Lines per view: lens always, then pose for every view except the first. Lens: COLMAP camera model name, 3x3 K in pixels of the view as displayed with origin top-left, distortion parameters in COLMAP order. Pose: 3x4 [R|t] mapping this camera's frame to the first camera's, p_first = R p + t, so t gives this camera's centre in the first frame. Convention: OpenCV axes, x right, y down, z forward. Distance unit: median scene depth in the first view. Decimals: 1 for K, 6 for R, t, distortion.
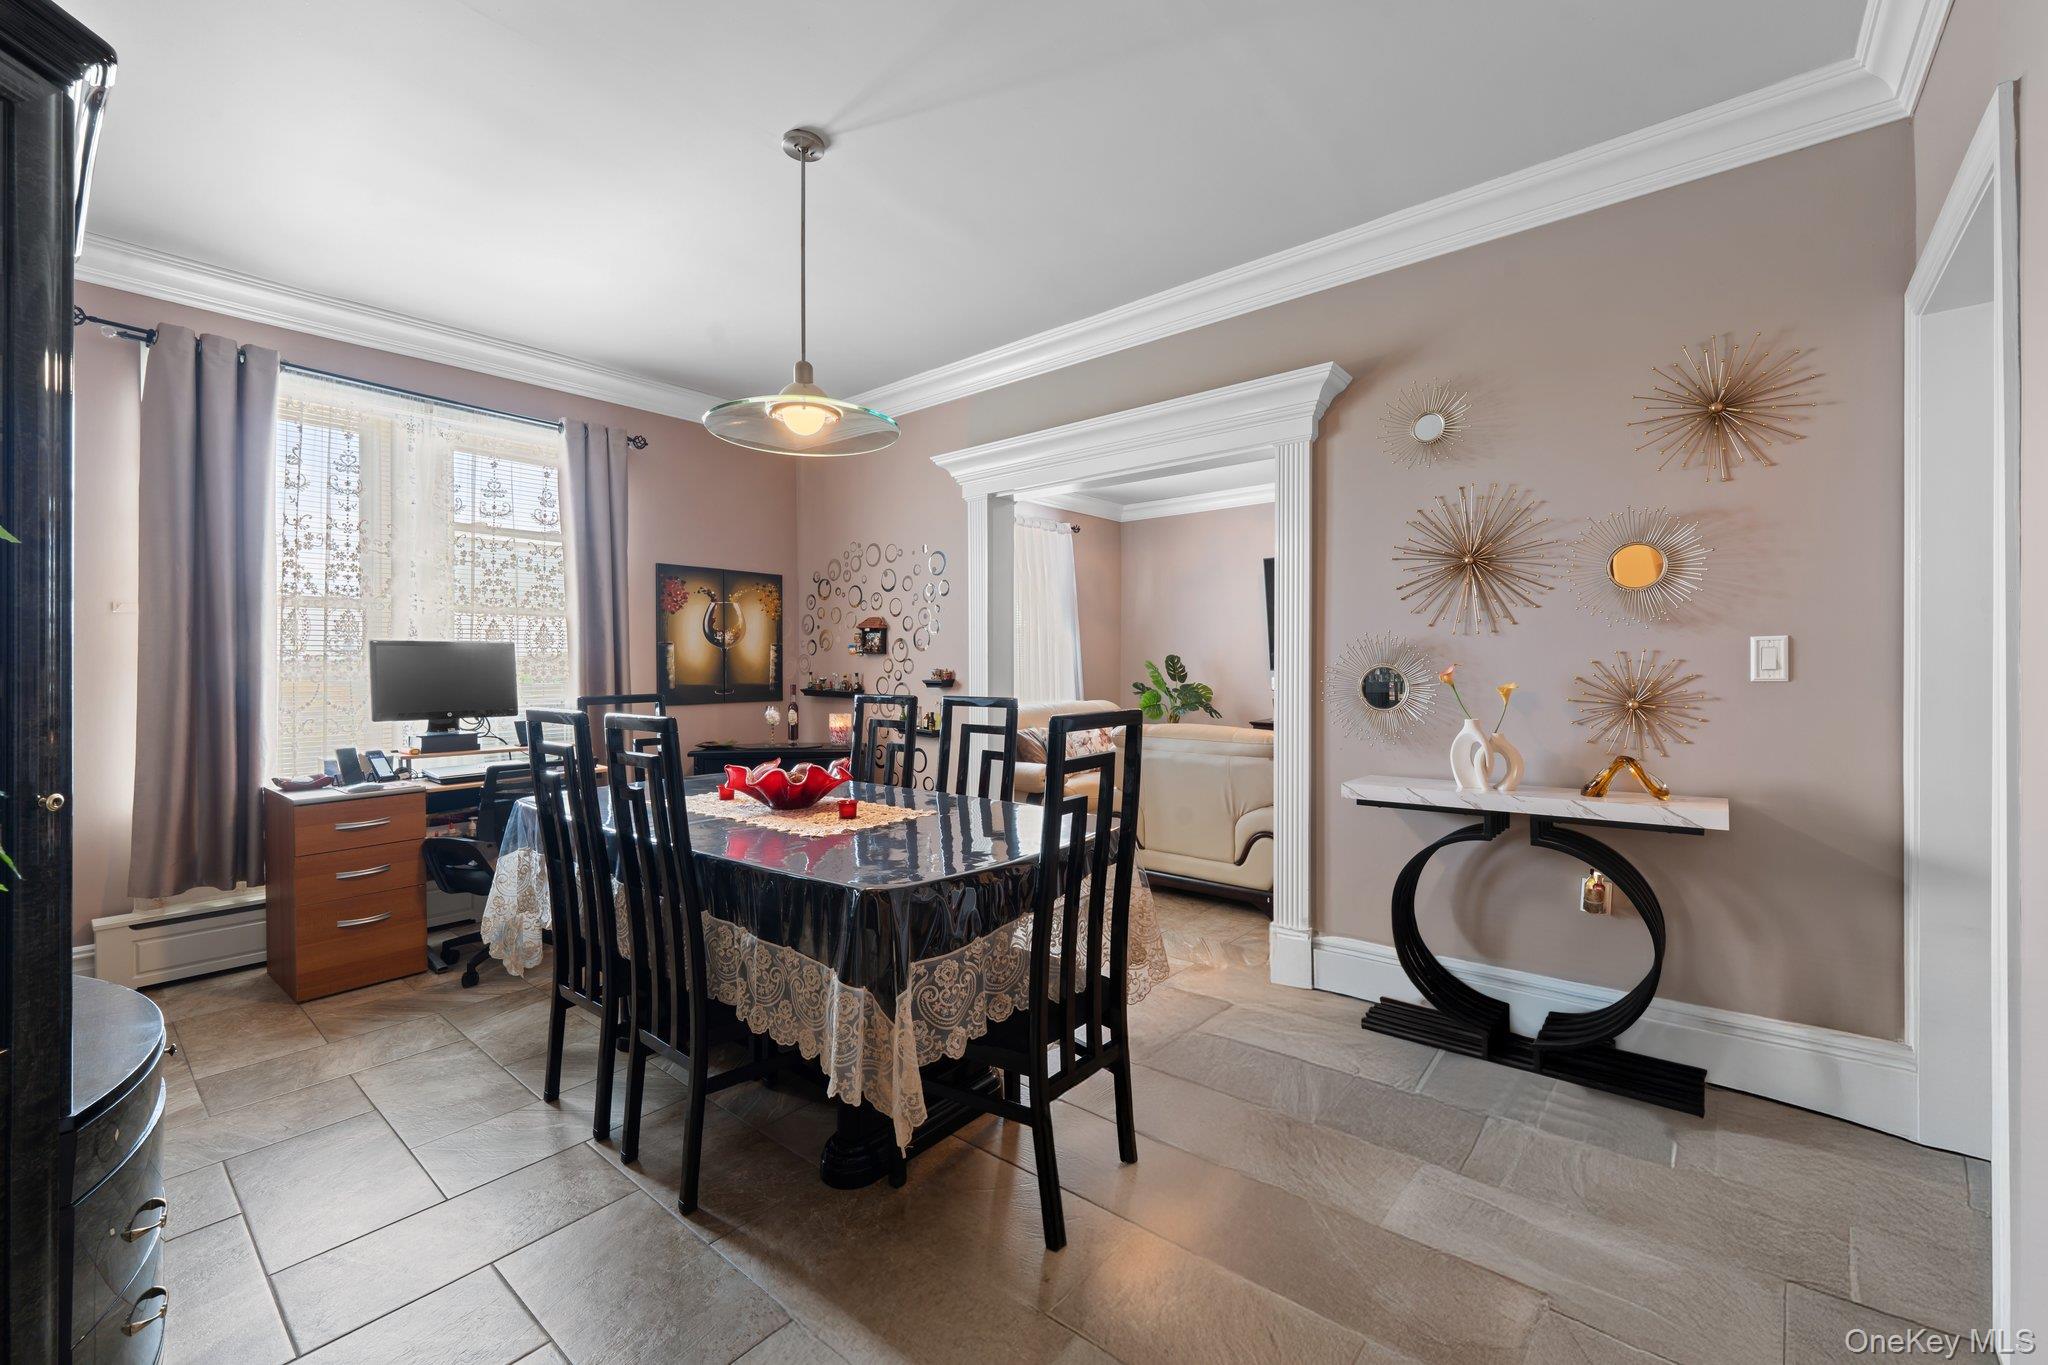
lens RADIAL K [[838.9, 0, 1022.0], [0, 838.9, 669.1], [0, 0, 1]] dist [0.002501, -0.000078]
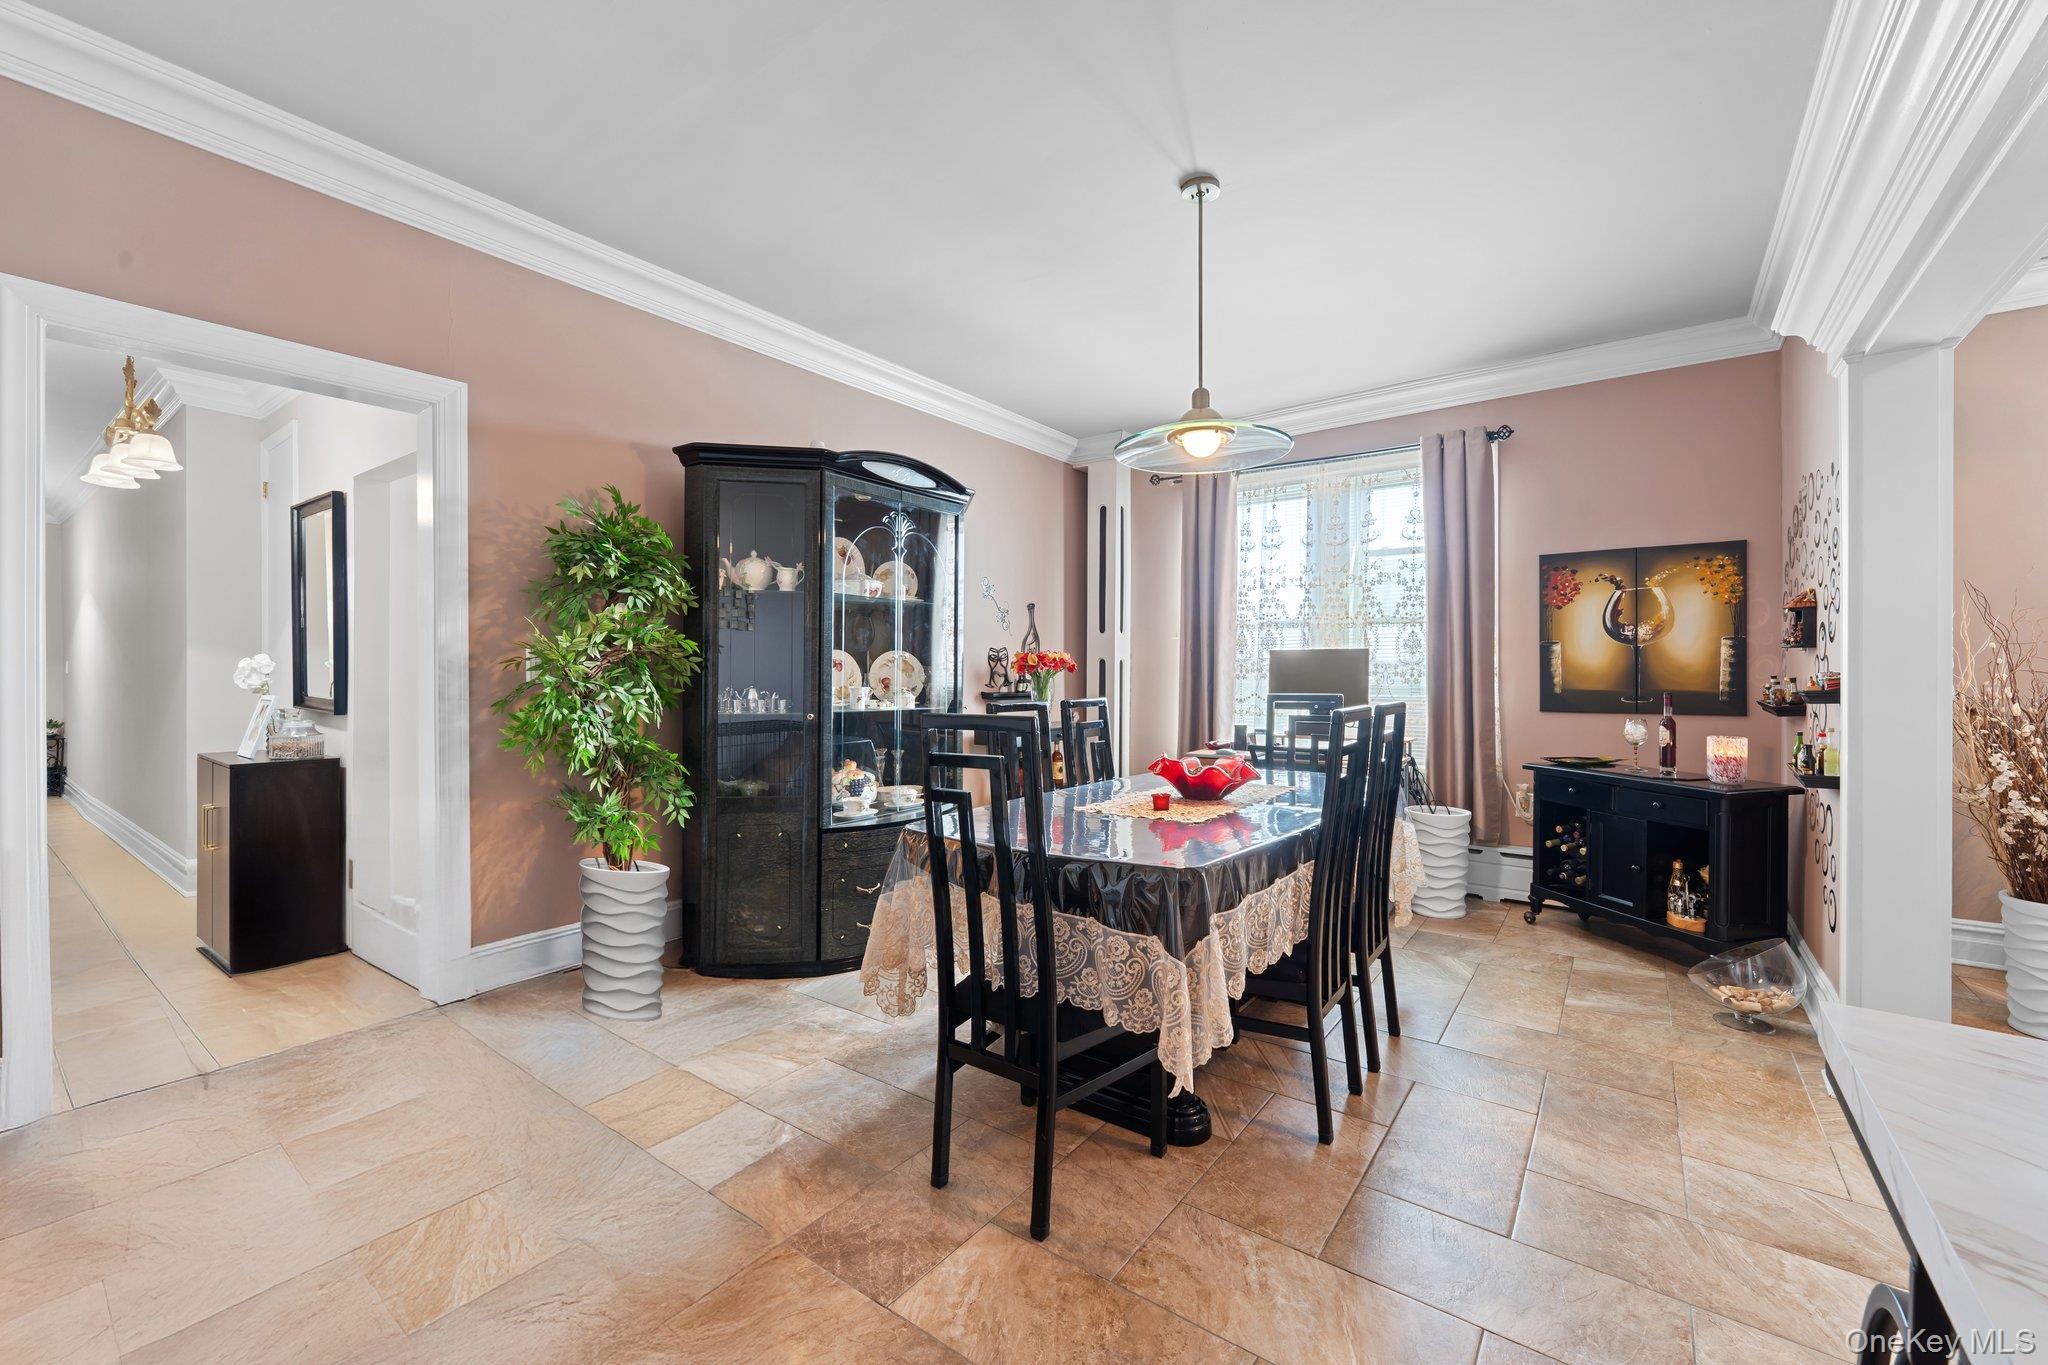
lens RADIAL K [[838.9, 0, 1020.1], [0, 838.9, 679.0], [0, 0, 1]] dist [0.002501, -0.000078]
pose [[0.033889, -0.002407, -0.999423, 0.447205], [-0.009080, 0.999955, -0.002717, 0.014888], [0.999384, 0.009166, 0.033866, 0.398705]]
